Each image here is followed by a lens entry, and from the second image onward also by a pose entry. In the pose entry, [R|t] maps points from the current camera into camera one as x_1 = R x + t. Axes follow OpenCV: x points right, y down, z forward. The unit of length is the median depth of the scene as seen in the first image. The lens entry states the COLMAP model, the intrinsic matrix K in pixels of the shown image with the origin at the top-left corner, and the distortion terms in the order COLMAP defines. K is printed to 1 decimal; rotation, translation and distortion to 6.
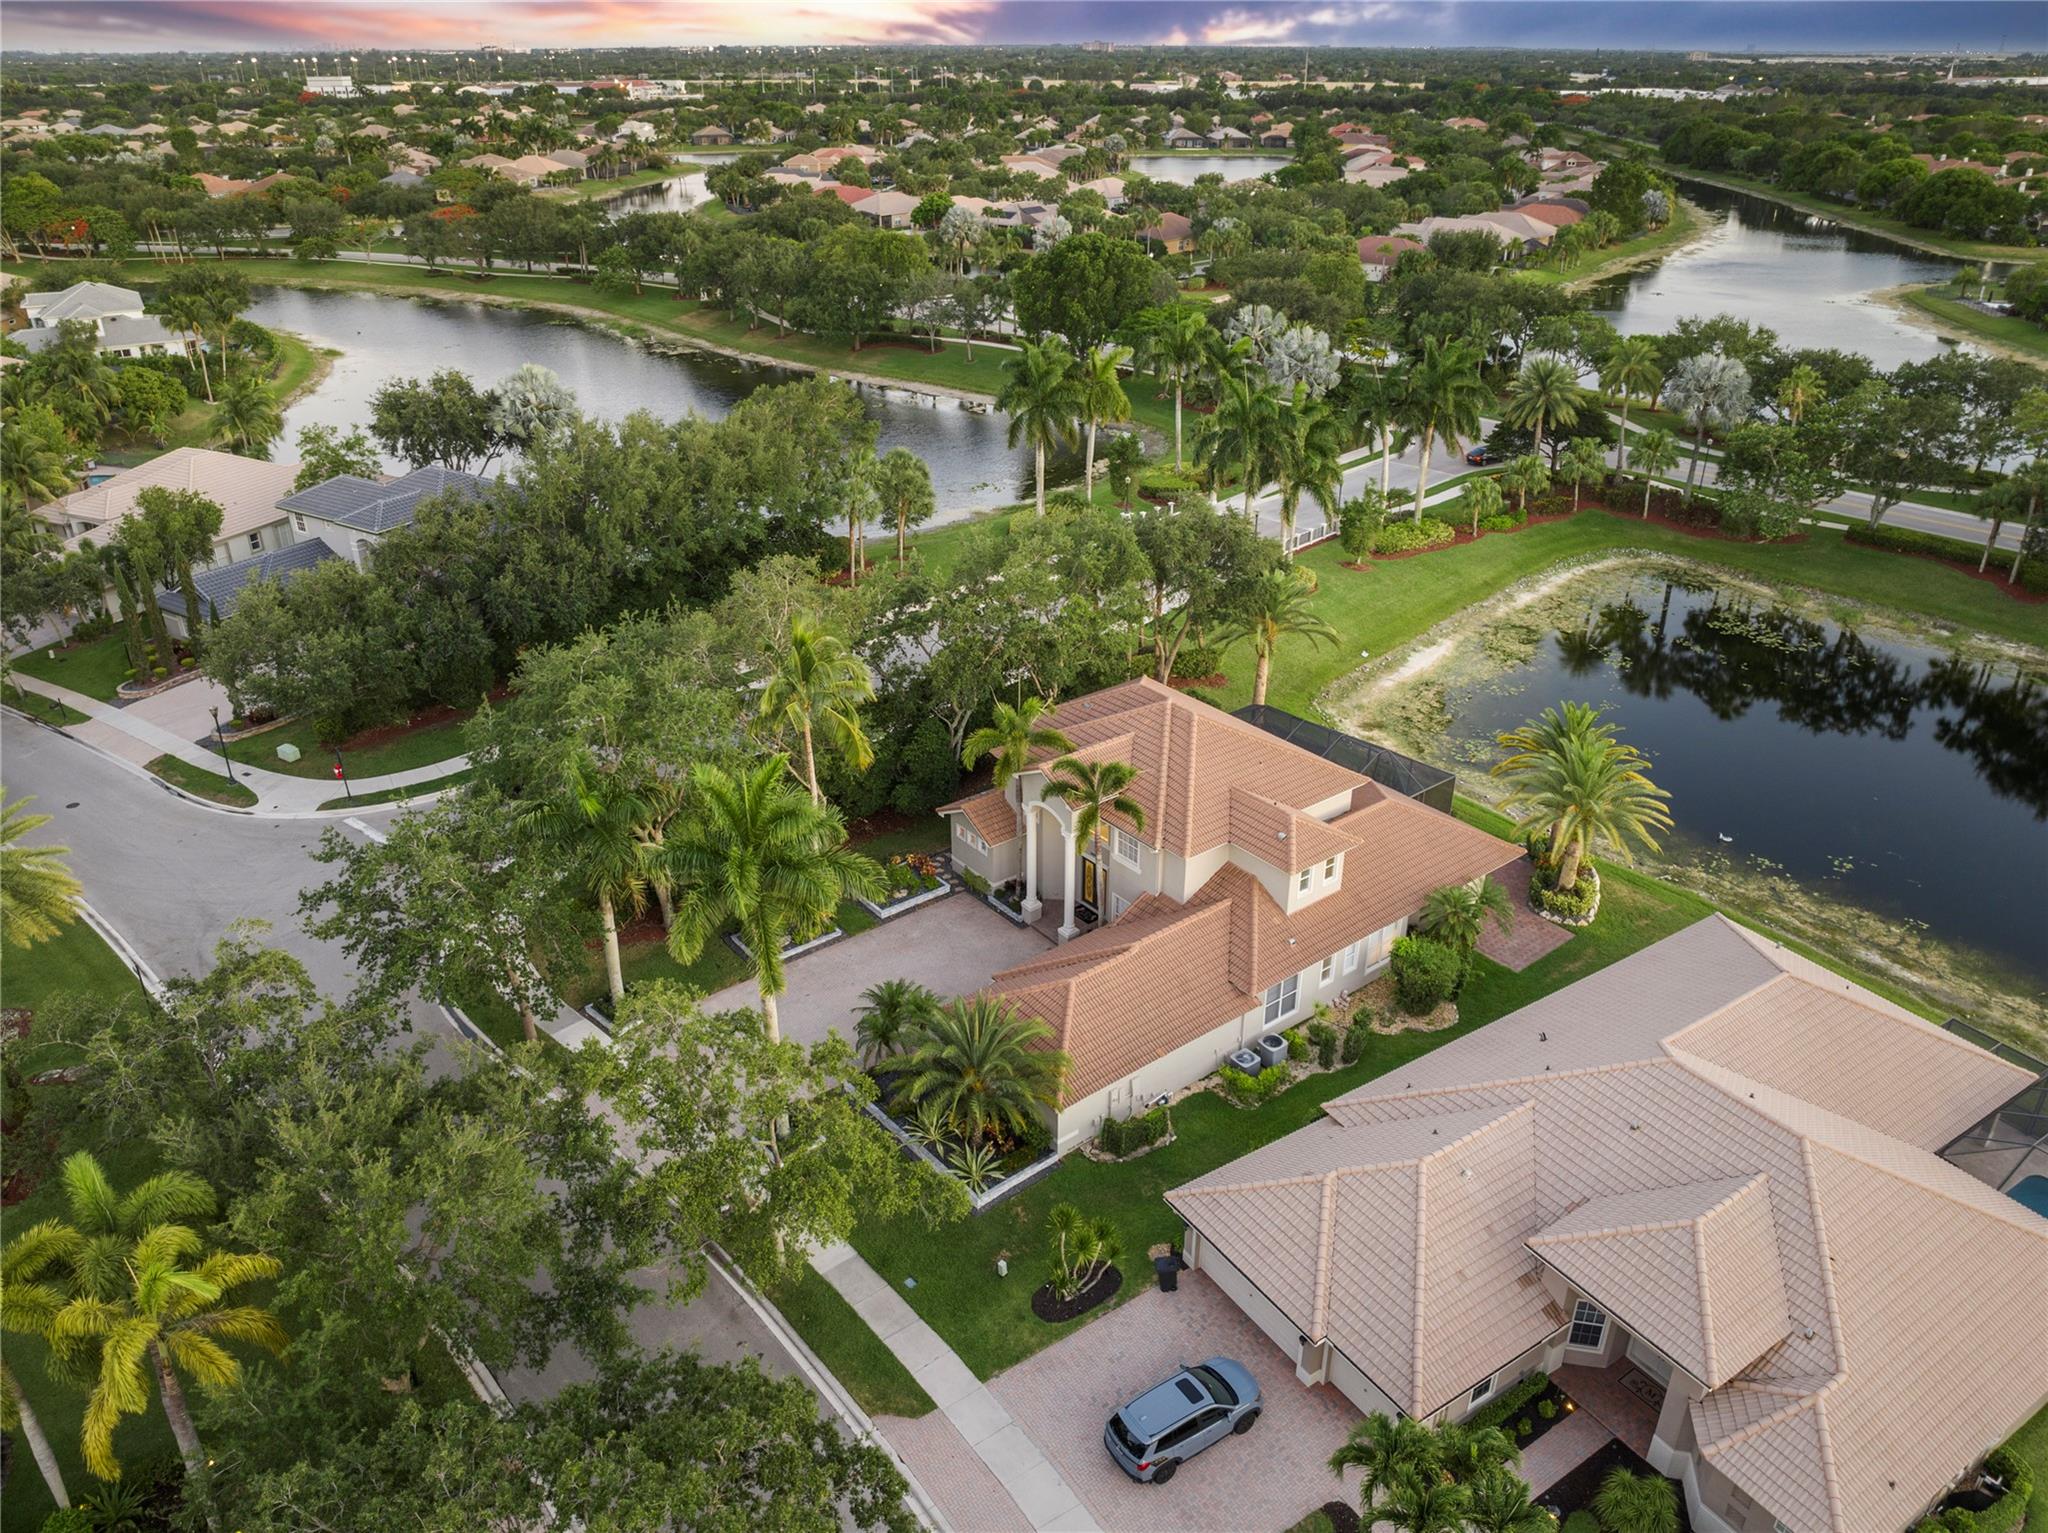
lens RADIAL K [[1443.4, 0, 1028.4], [0, 1443.4, 763.4], [0, 0, 1]] dist [-0.035095, -0.000406]
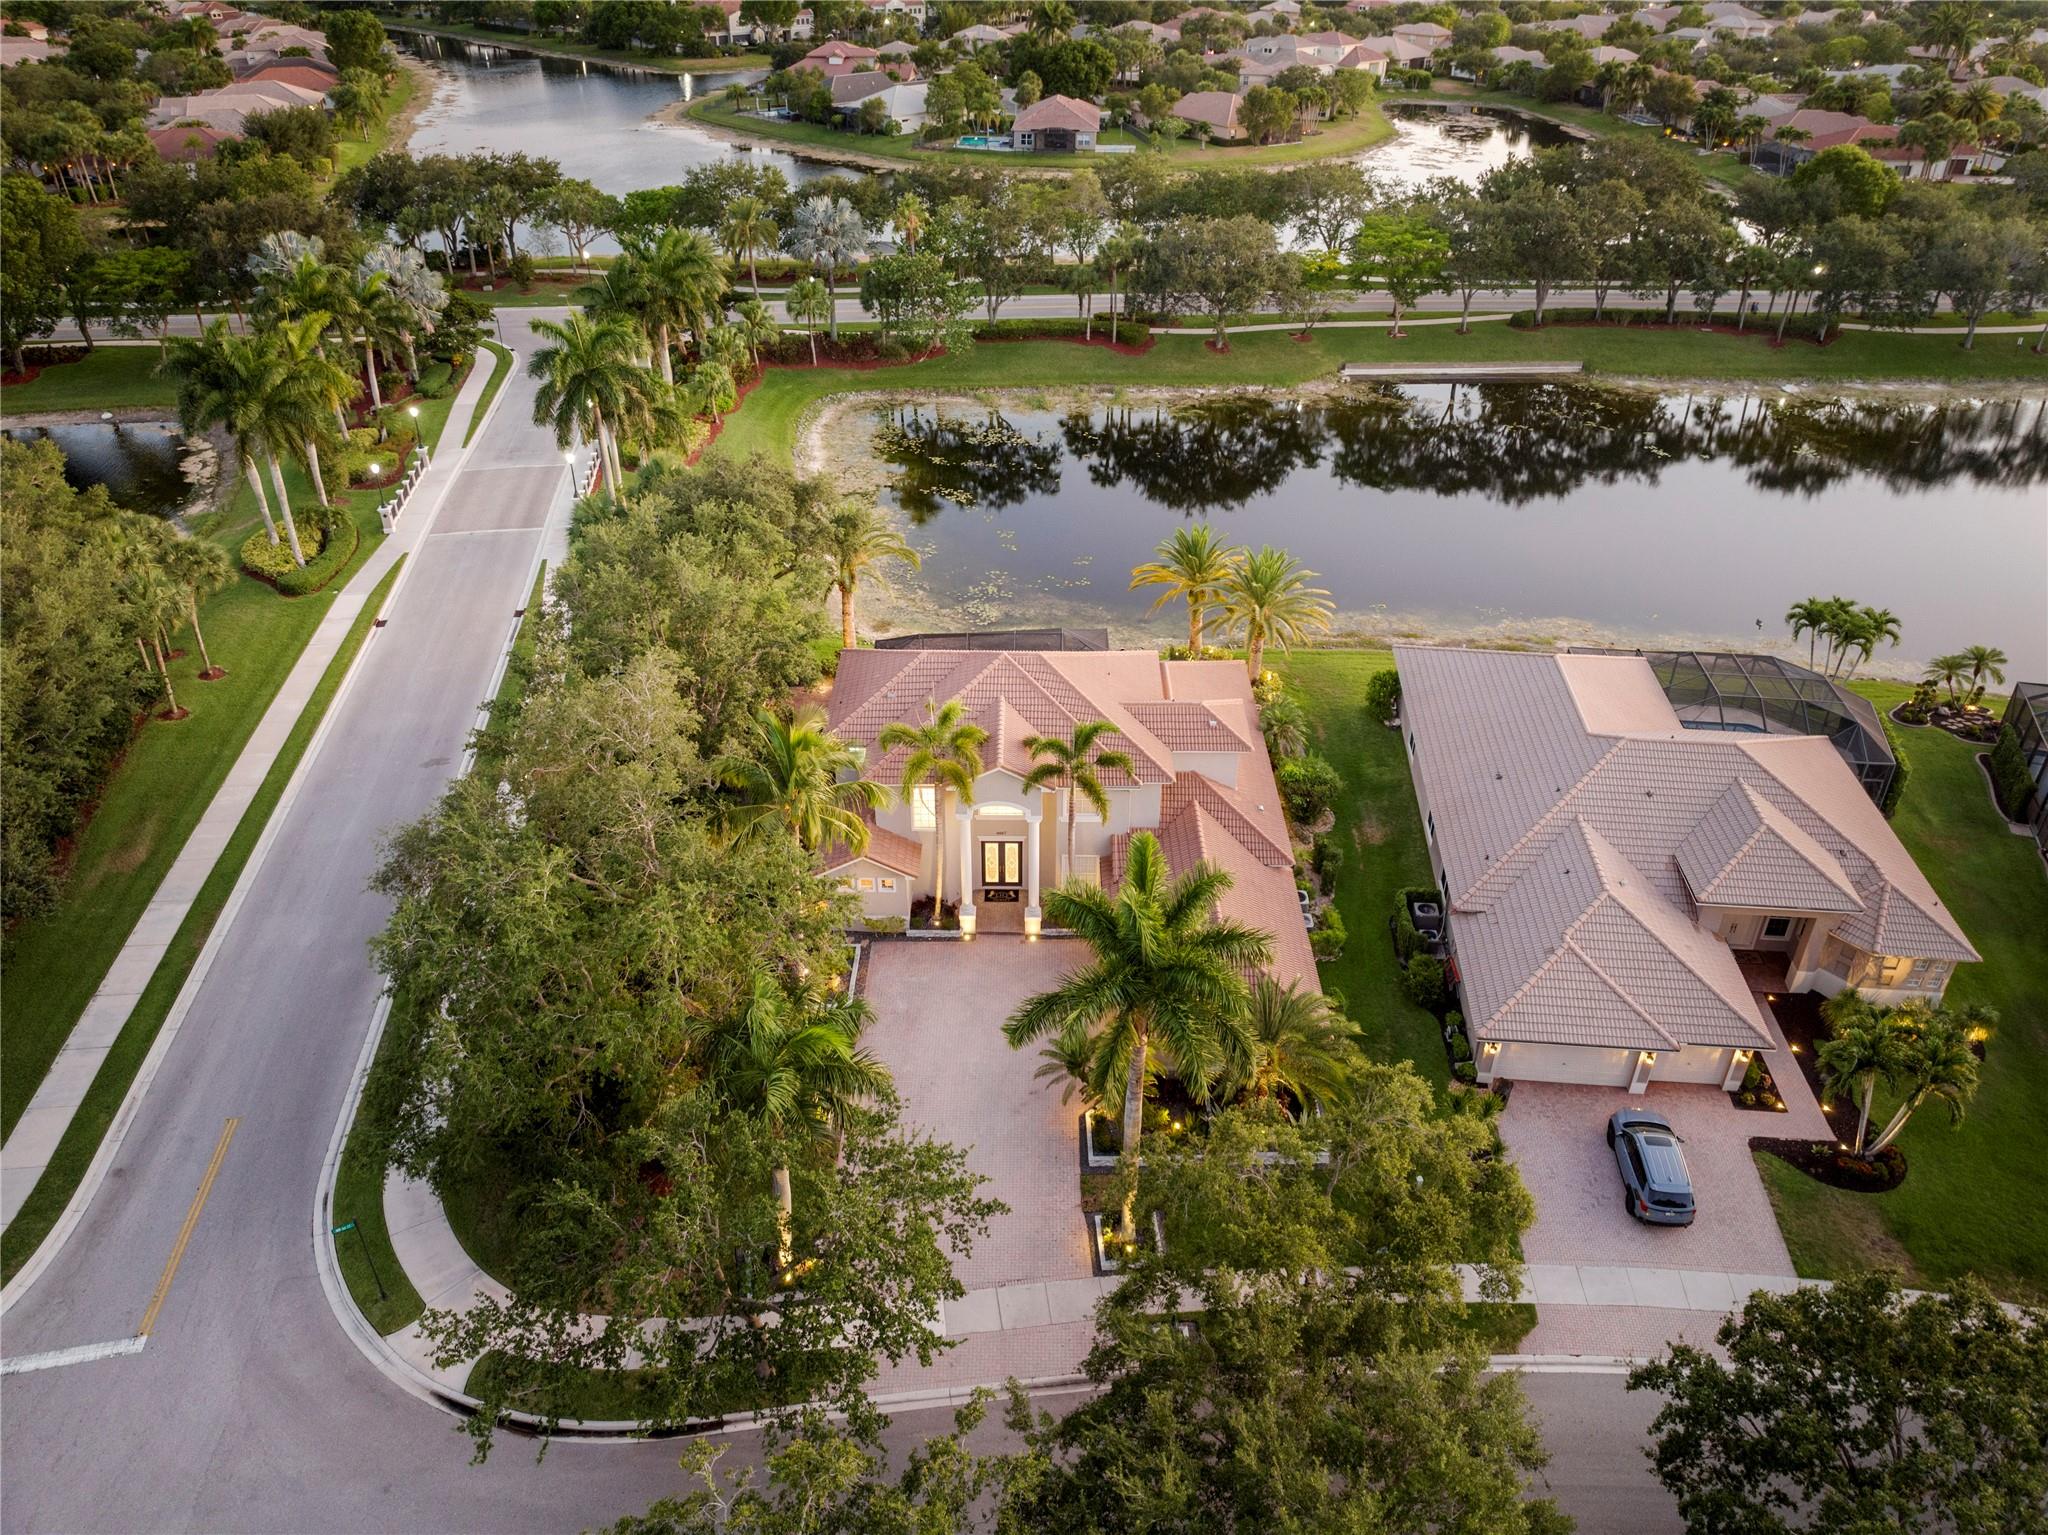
lens RADIAL K [[1467.8, 0, 1019.2], [0, 1467.8, 735.6], [0, 0, 1]] dist [-0.054705, 0.026717]
pose [[0.626412, -0.399433, 0.669373, -0.564906], [0.346162, 0.911956, 0.220244, -0.202336], [-0.698412, 0.093748, 0.709529, 0.305975]]
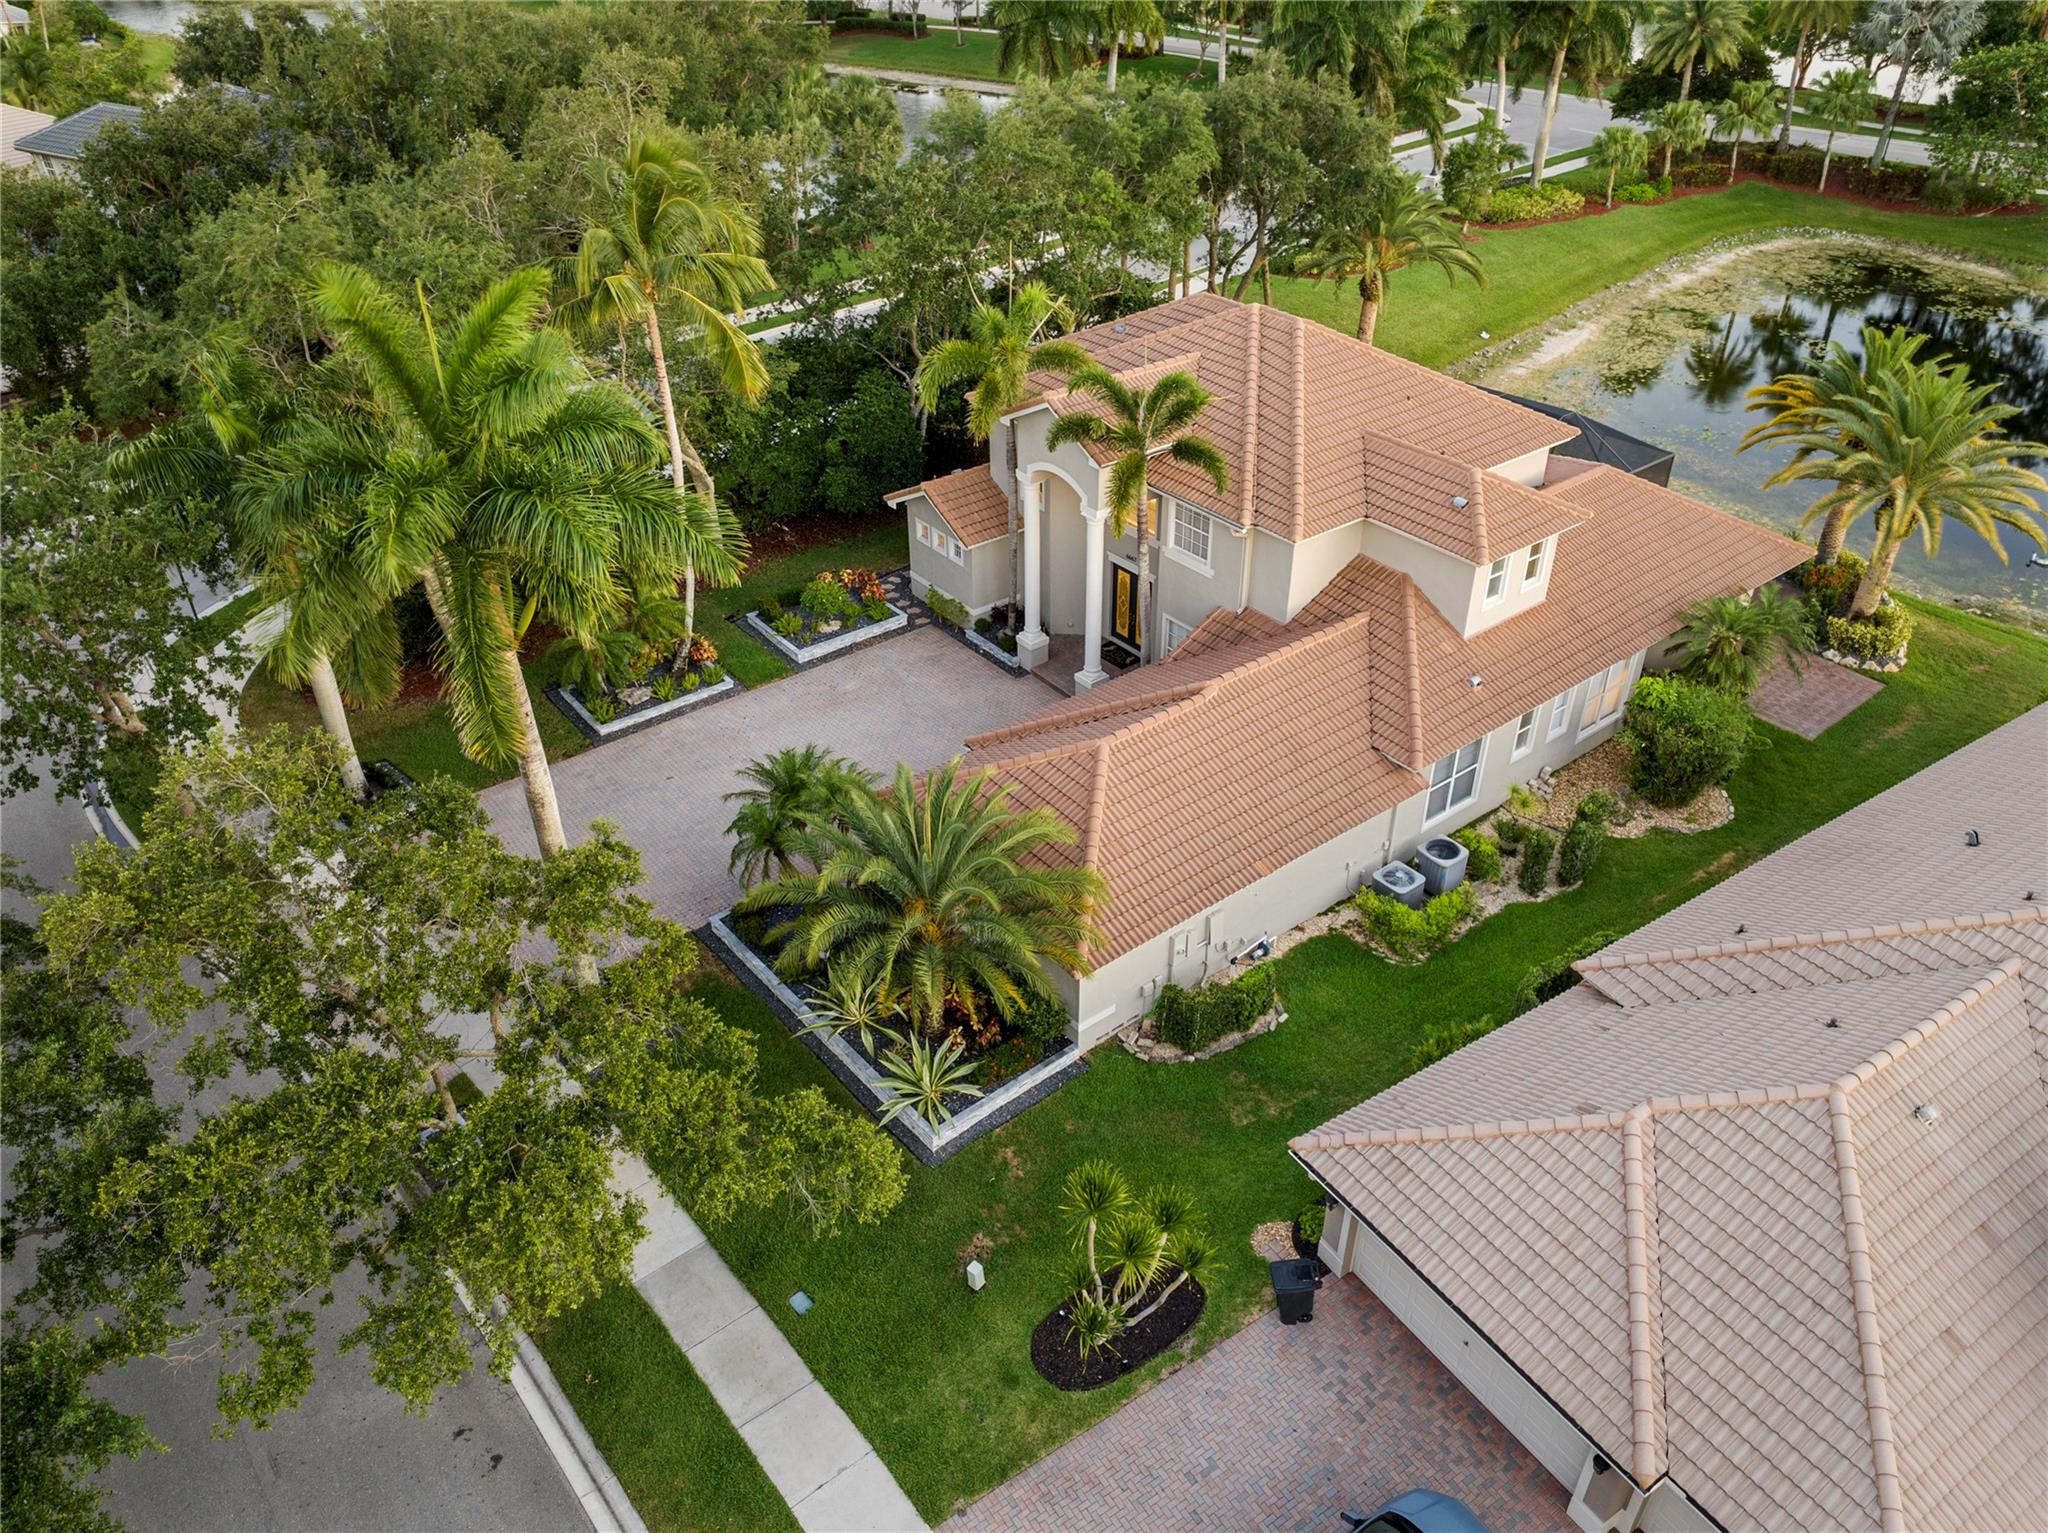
lens RADIAL K [[1451.3, 0, 1028.6], [0, 1451.3, 761.3], [0, 0, 1]] dist [-0.054526, 0.026294]
pose [[0.999986, -0.003357, -0.004105, 0.002849], [0.003844, 0.992157, 0.124939, 0.072100], [0.003653, -0.124953, 0.992156, 0.363236]]
